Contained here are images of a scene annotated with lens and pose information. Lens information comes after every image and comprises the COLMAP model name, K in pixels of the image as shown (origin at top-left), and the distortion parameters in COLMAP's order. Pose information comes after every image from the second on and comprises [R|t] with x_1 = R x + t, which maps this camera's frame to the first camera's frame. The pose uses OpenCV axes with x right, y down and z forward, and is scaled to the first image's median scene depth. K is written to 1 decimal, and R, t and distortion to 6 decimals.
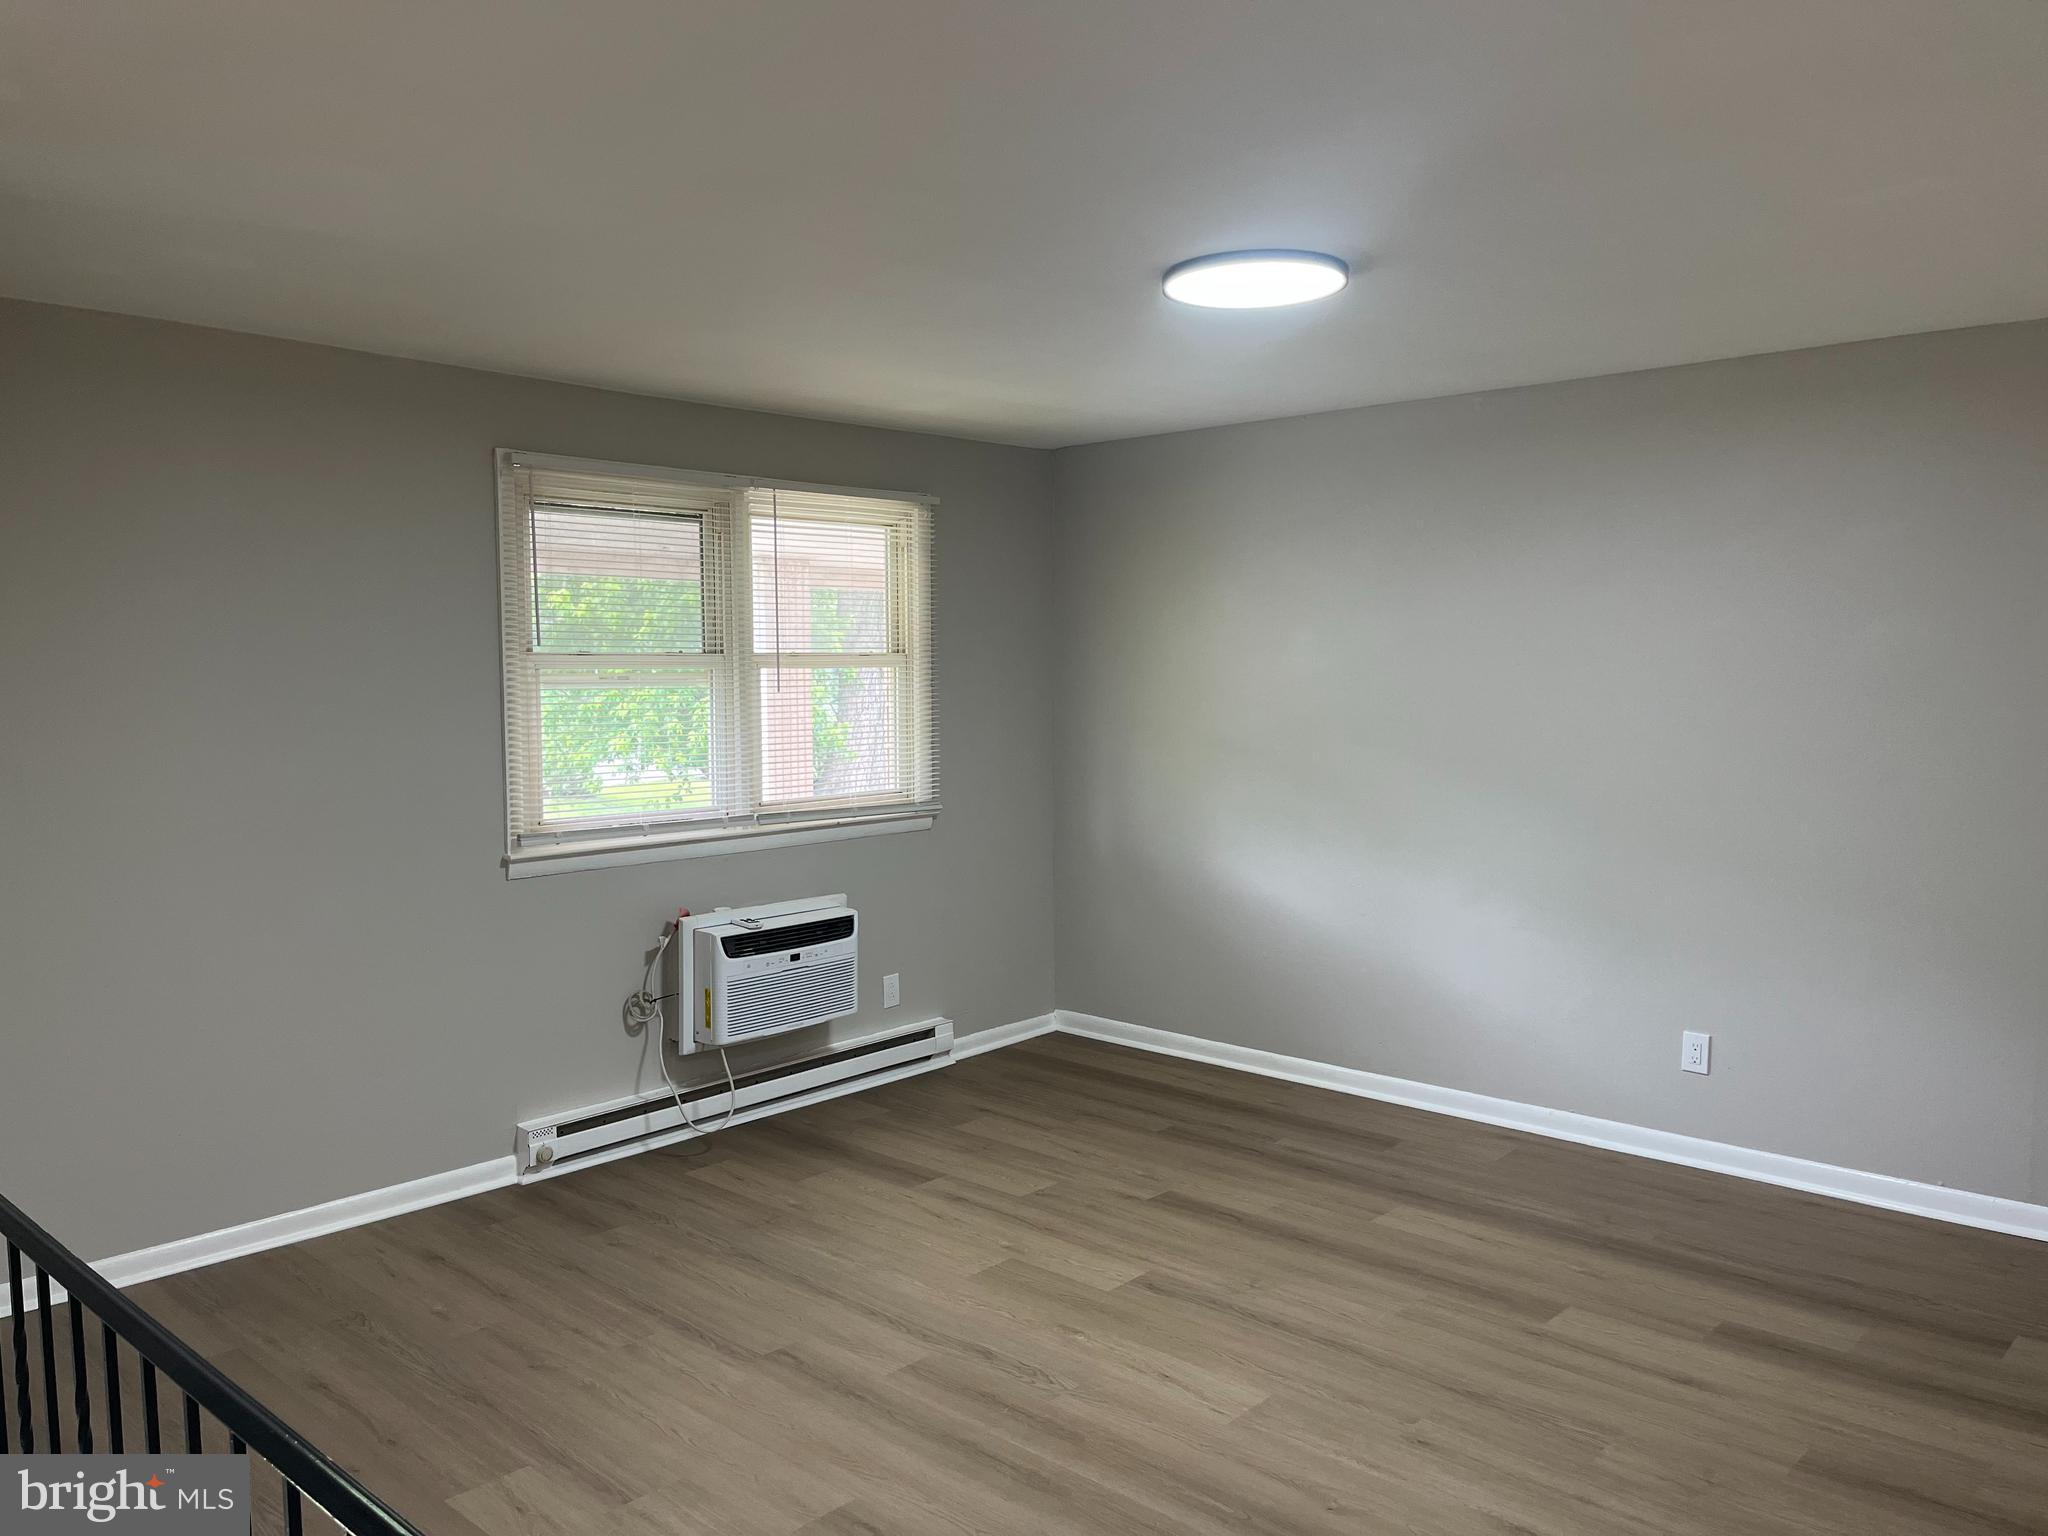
lens RADIAL K [[1559.9, 0, 1011.9], [0, 1559.9, 760.9], [0, 0, 1]] dist [0.027165, -0.008530]
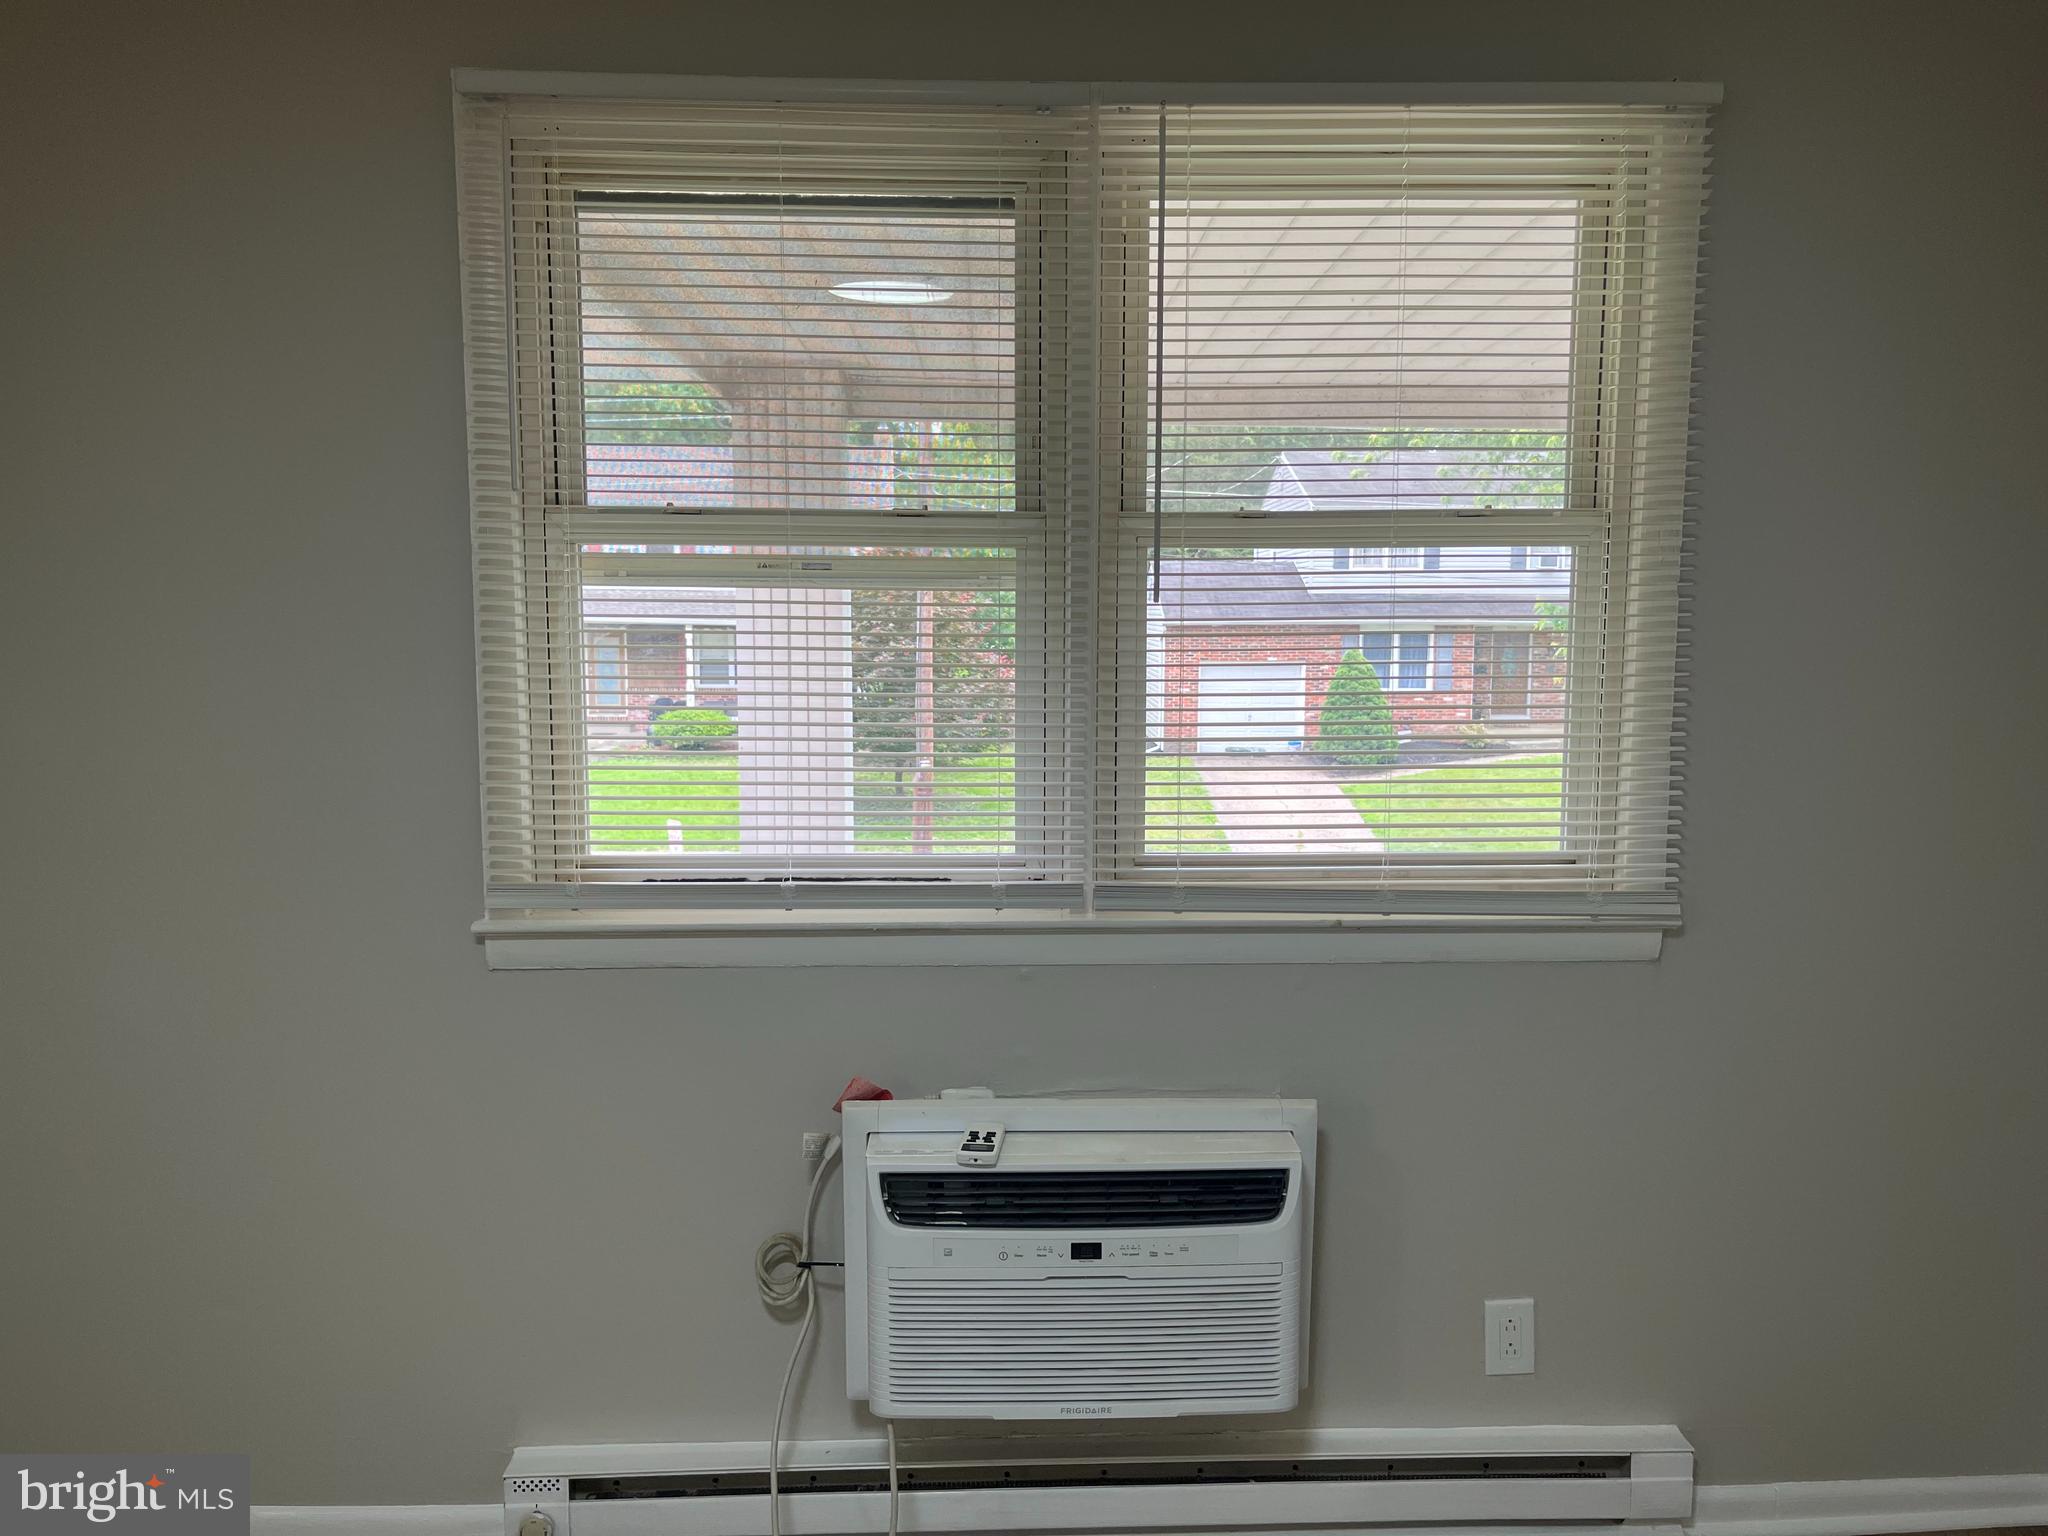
lens RADIAL K [[1559.9, 0, 1011.9], [0, 1559.9, 760.9], [0, 0, 1]] dist [0.027165, -0.008530]
pose [[0.704780, 0.079135, -0.704998, 0.123079], [-0.053760, 0.996859, 0.058153, -0.024274], [0.707386, -0.003084, 0.706821, 0.681738]]
